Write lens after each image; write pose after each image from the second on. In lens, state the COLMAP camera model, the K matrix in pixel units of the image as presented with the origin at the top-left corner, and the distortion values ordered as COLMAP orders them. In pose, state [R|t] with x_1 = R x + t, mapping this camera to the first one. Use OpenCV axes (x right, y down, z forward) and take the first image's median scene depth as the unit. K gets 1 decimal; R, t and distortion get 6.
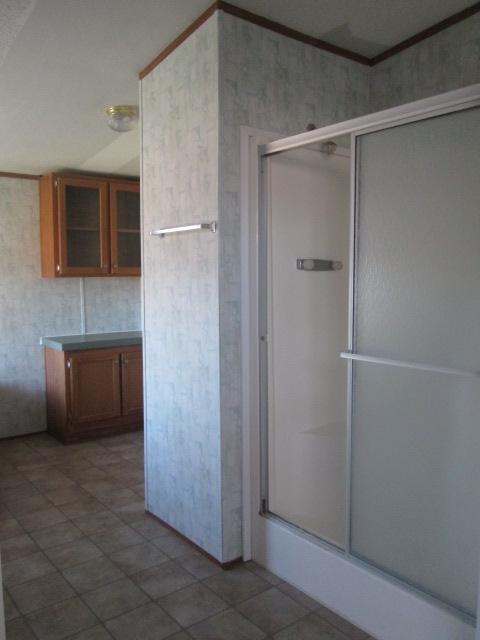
lens RADIAL K [[533.4, 0, 236.1], [0, 533.4, 319.0], [0, 0, 1]] dist [-0.038805, 0.003249]
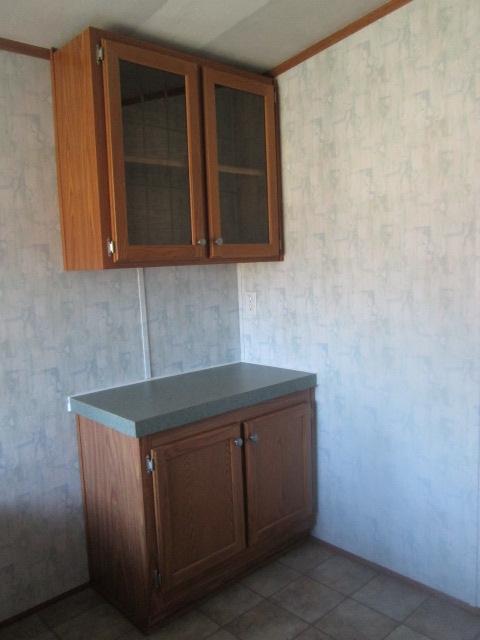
lens RADIAL K [[533.4, 0, 244.7], [0, 533.4, 320.7], [0, 0, 1]] dist [-0.038805, 0.003249]
pose [[0.995686, -0.044456, 0.081442, -0.248977], [0.042625, 0.998801, 0.024081, -0.038644], [-0.082415, -0.020506, 0.996387, 0.518961]]
